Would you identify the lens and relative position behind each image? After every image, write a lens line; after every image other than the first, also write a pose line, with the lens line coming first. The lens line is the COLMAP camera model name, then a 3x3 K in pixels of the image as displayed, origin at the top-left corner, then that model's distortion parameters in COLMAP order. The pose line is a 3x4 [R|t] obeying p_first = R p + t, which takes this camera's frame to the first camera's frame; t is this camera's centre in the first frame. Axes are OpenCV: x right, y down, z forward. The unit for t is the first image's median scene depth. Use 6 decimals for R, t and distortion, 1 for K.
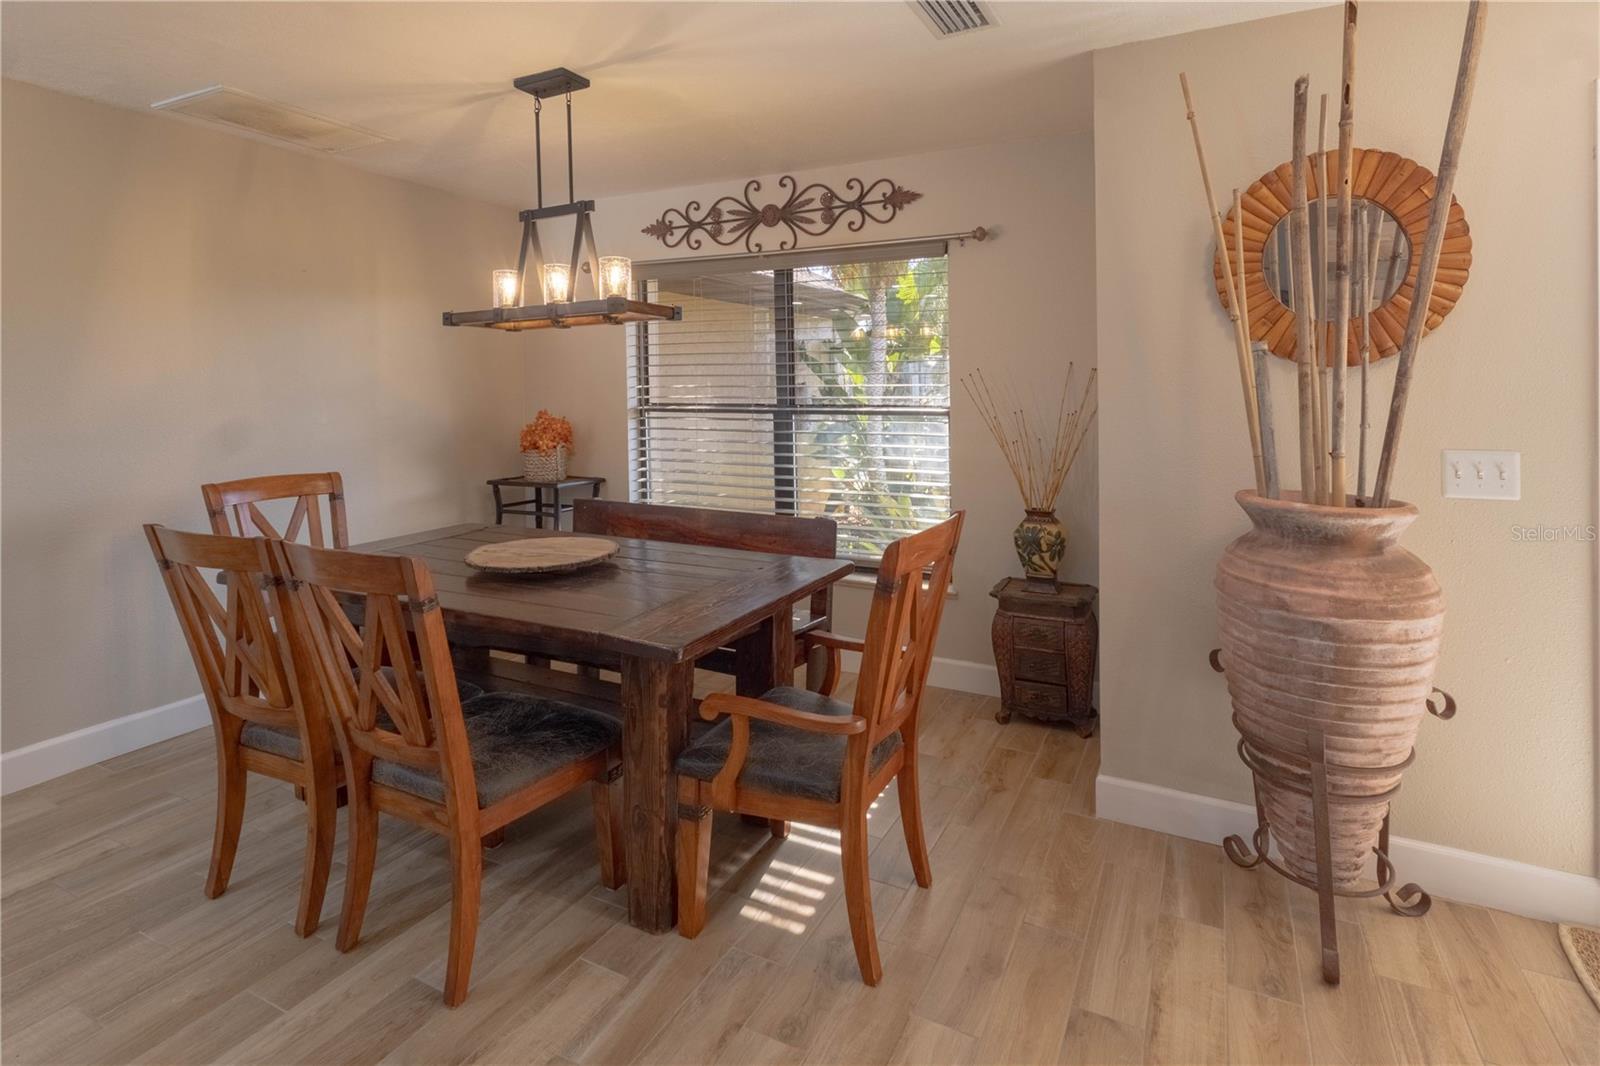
lens RADIAL K [[793.3, 0, 800.9], [0, 793.3, 390.2], [0, 0, 1]] dist [-0.015927, -0.000044]
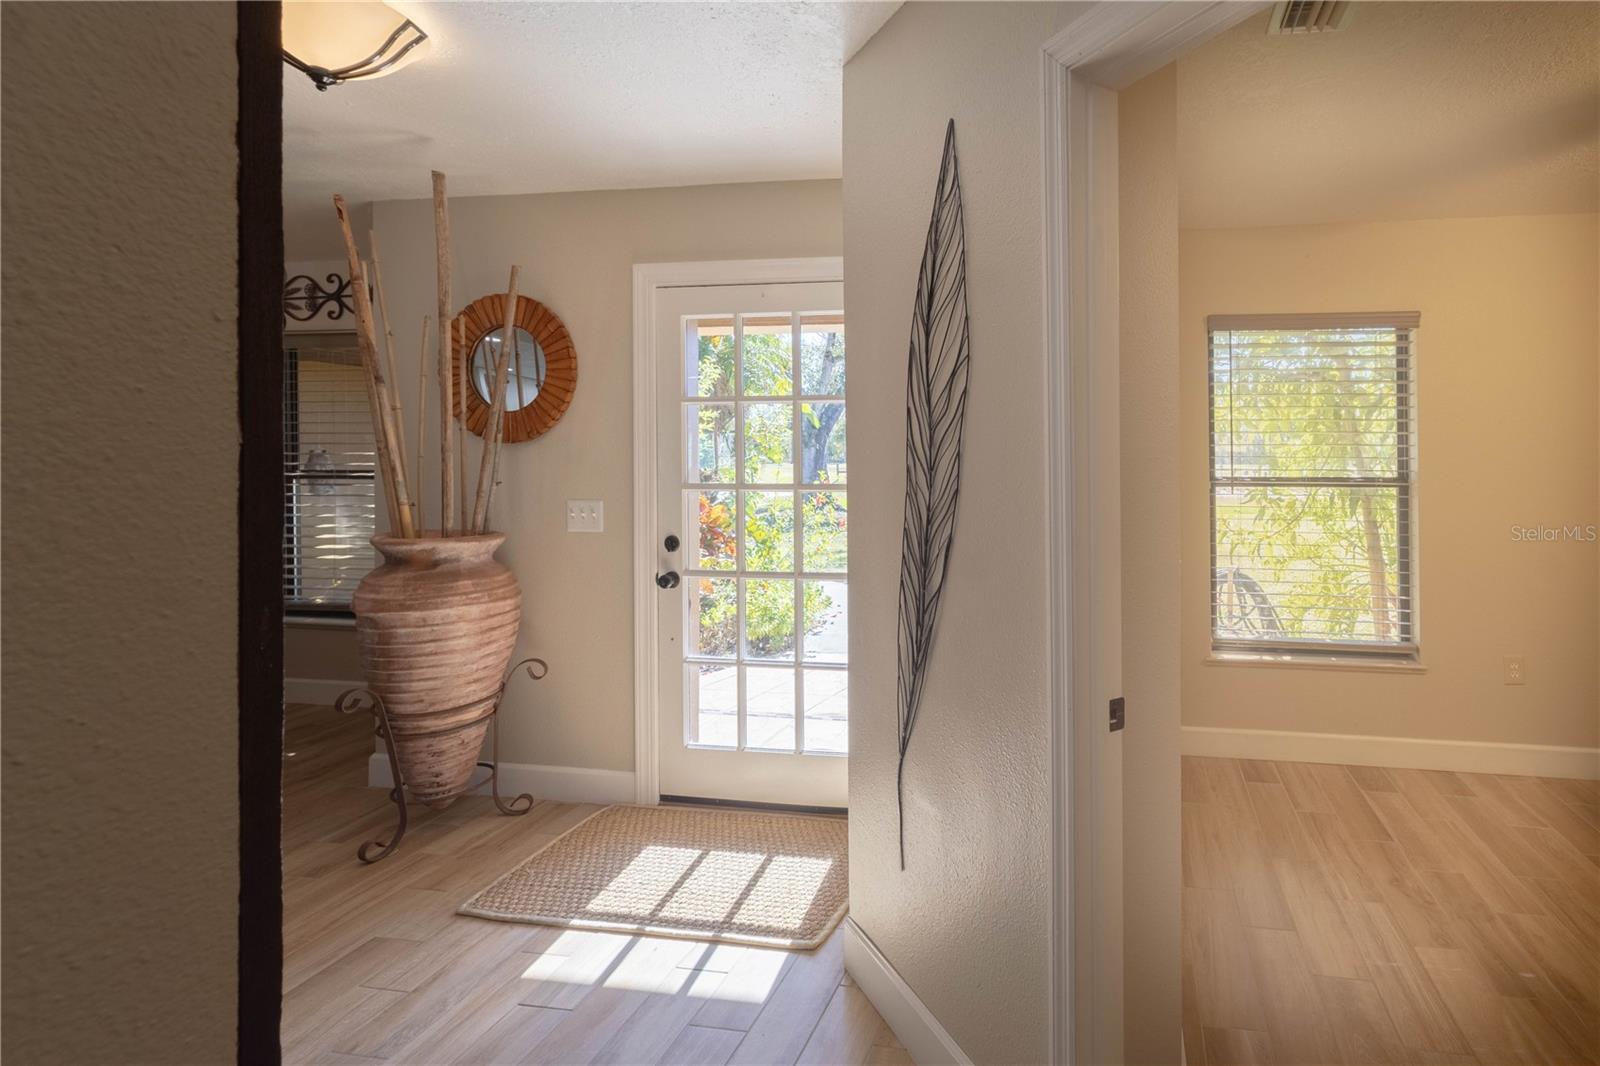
lens RADIAL K [[747.3, 0, 1033.0], [0, 747.3, 437.9], [0, 0, 1]] dist [0.002246, 0.000219]
pose [[0.941856, 0.004992, 0.335979, 1.321497], [0.001089, 0.999839, -0.017910, -0.015101], [-0.336014, 0.017234, 0.941699, -0.730649]]
